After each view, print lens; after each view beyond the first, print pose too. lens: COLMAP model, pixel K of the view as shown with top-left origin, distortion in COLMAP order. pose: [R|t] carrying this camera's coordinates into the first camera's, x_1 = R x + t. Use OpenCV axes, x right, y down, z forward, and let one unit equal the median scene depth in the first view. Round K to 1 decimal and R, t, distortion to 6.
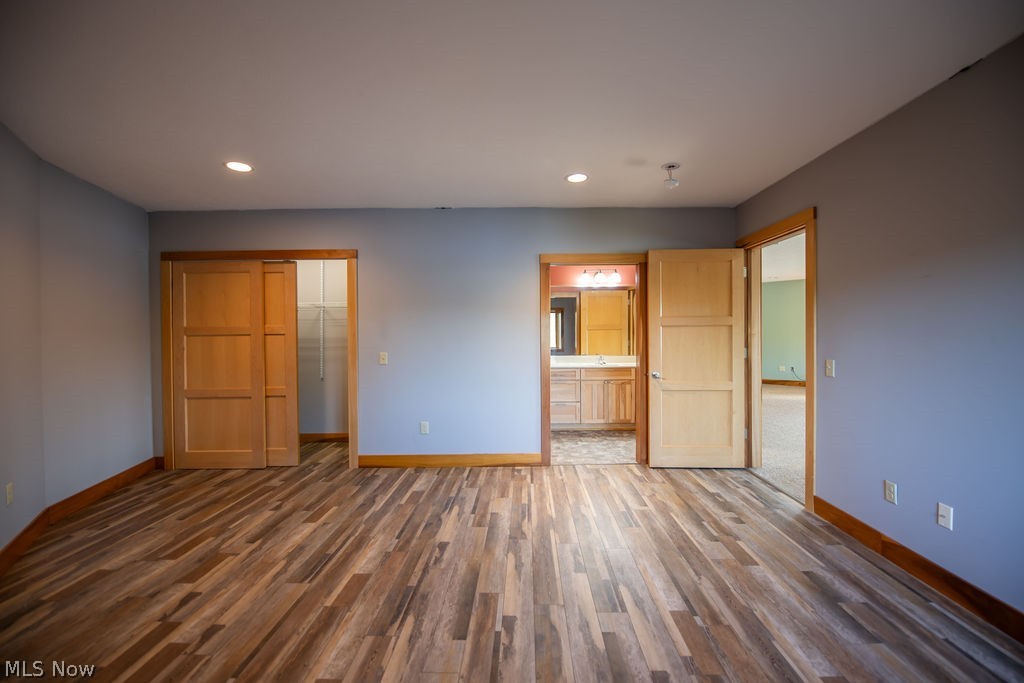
lens RADIAL K [[407.1, 0, 515.1], [0, 407.1, 336.5], [0, 0, 1]] dist [-0.014436, -0.002790]
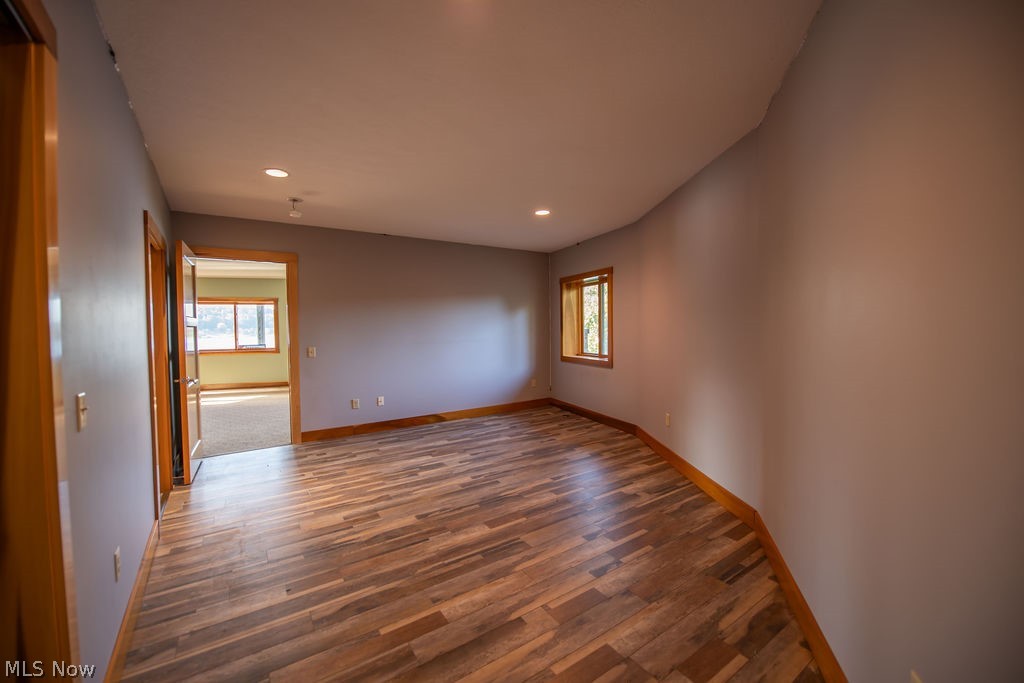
lens RADIAL K [[407.1, 0, 513.7], [0, 407.1, 339.1], [0, 0, 1]] dist [-0.014436, -0.002790]
pose [[-0.581795, -0.008387, 0.813292, -1.079546], [0.026242, 0.999233, 0.029077, -0.005719], [-0.812912, 0.038260, -0.581128, 1.240552]]
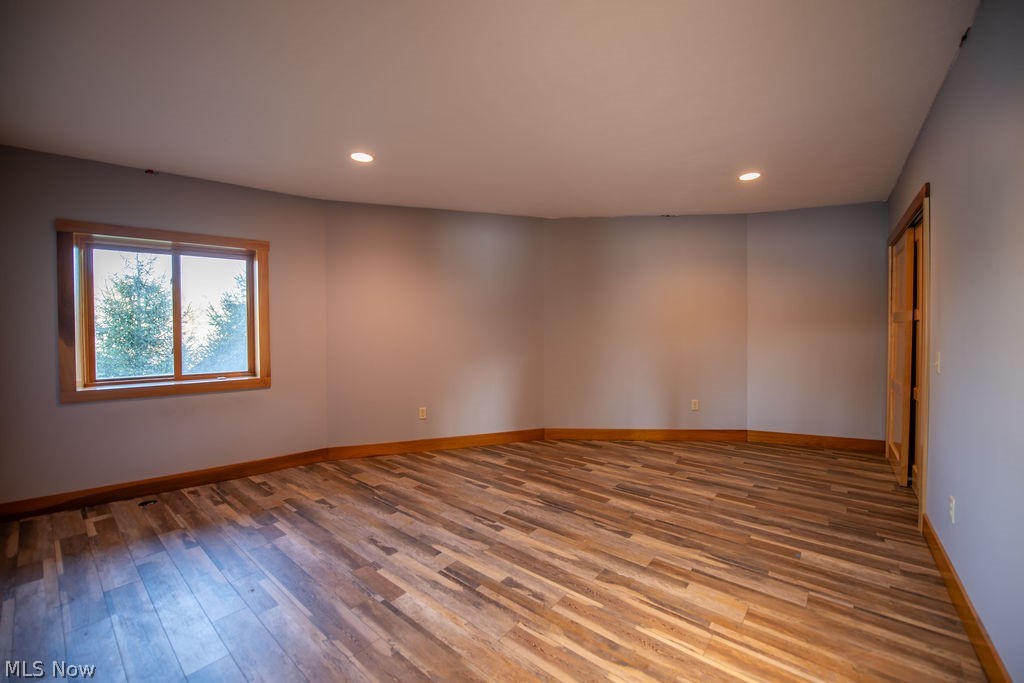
lens RADIAL K [[407.1, 0, 515.0], [0, 407.1, 338.3], [0, 0, 1]] dist [-0.014436, -0.002790]
pose [[-0.618642, 0.030902, -0.785065, 0.657147], [0.005257, 0.999367, 0.035194, -0.003482], [0.785655, 0.017646, -0.618413, 1.210223]]
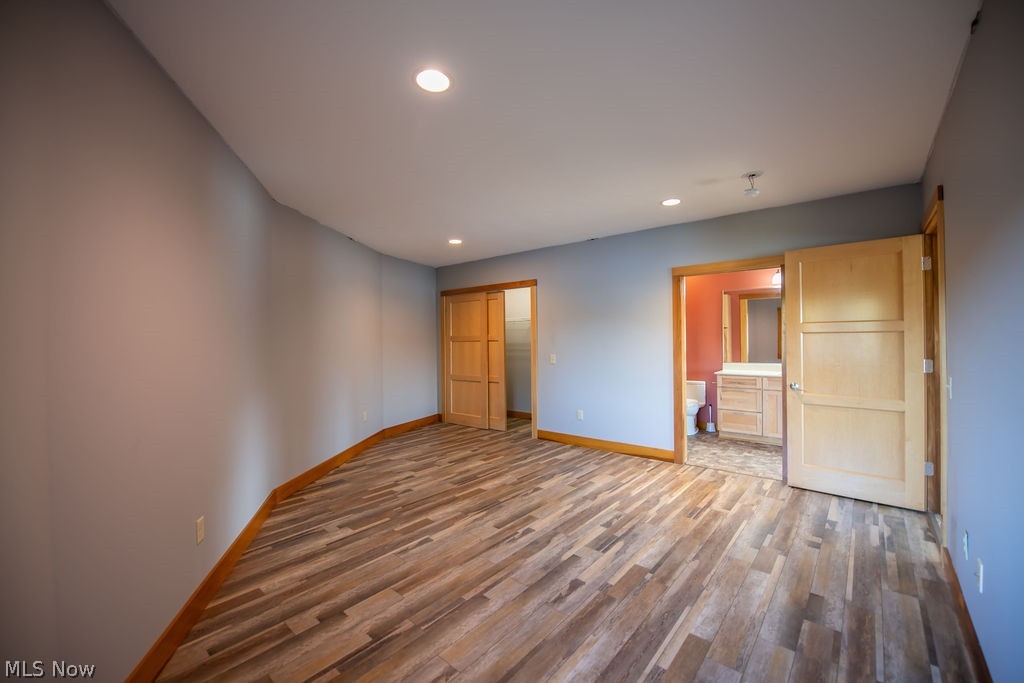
lens RADIAL K [[407.1, 0, 515.9], [0, 407.1, 337.7], [0, 0, 1]] dist [-0.014436, -0.002790]
pose [[0.771725, -0.001623, -0.635954, 0.590049], [-0.000458, 0.999995, -0.003109, -0.016172], [0.635956, 0.002691, 0.771721, -0.143387]]
